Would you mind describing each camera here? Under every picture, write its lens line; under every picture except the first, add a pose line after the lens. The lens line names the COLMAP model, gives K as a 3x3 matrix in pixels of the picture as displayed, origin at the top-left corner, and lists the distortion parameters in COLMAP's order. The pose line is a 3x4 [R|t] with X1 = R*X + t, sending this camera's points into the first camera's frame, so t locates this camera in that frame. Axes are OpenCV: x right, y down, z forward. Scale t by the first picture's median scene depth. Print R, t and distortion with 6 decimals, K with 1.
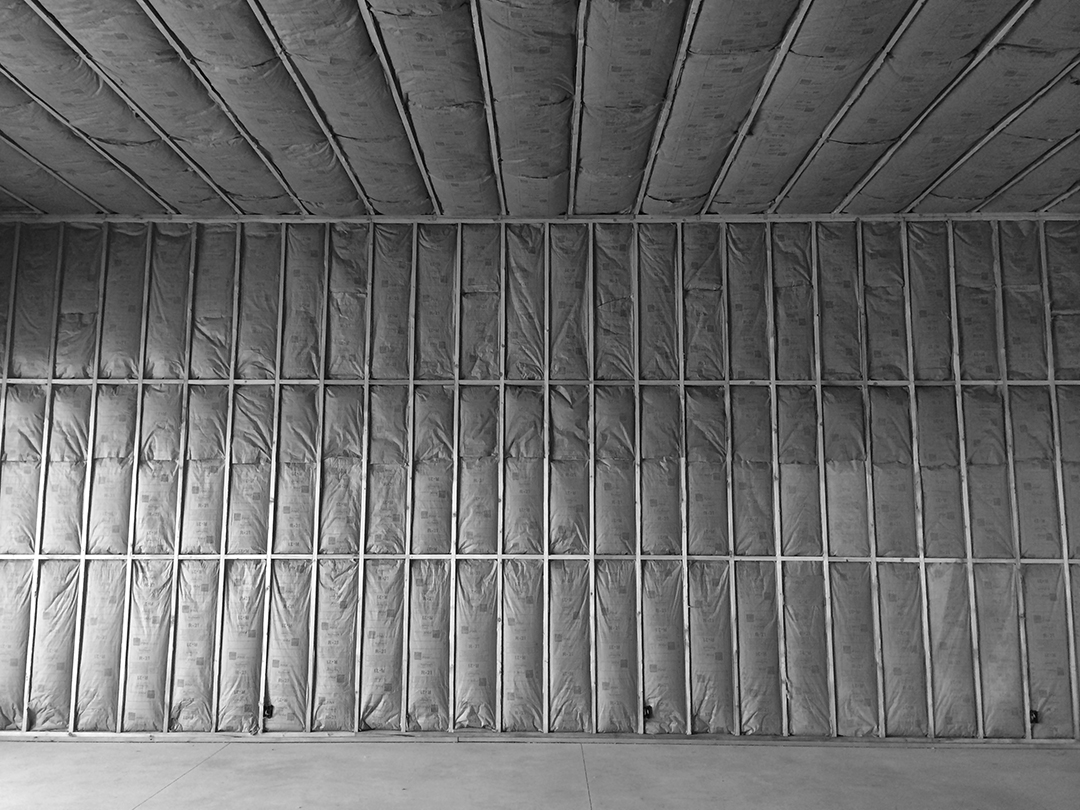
lens RADIAL K [[931.4, 0, 540.0], [0, 931.4, 405.0], [0, 0, 1]] dist [0.088353, -0.128314]
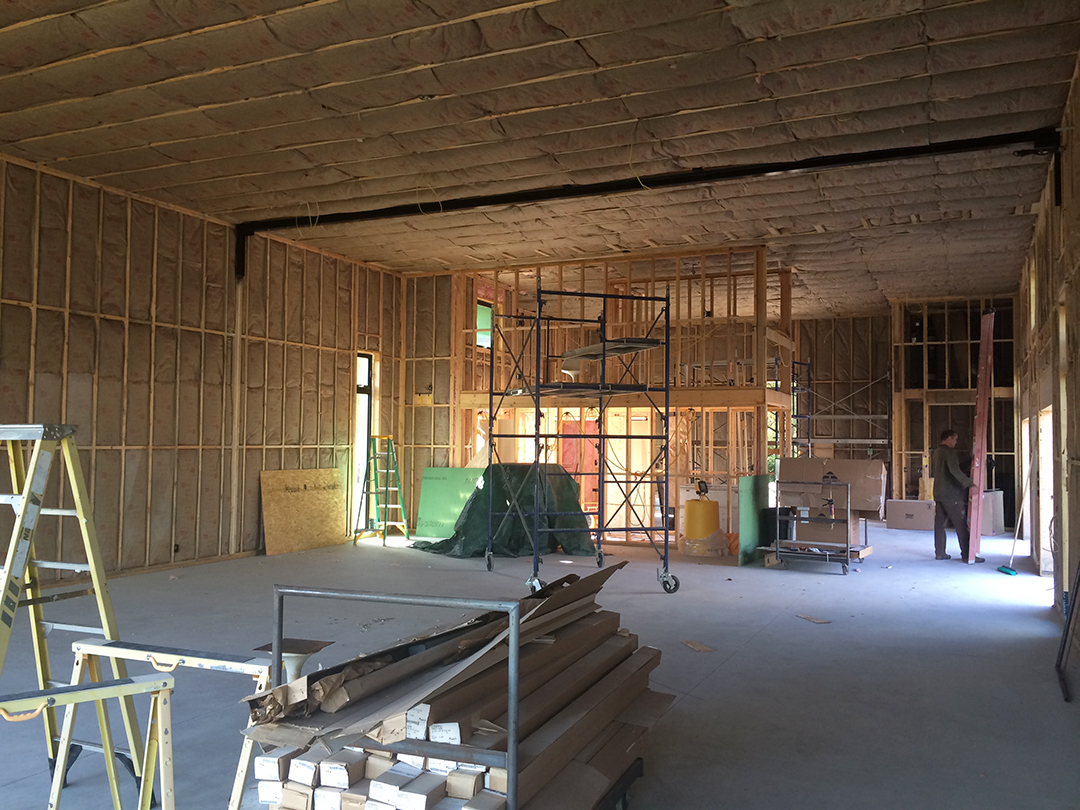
lens RADIAL K [[931.4, 0, 540.0], [0, 931.4, 405.0], [0, 0, 1]] dist [0.088353, -0.128314]
pose [[0.405736, 0.034094, 0.913354, -0.609534], [-0.132326, 0.990967, 0.021791, -0.009698], [-0.904360, -0.129702, 0.406583, -0.114442]]
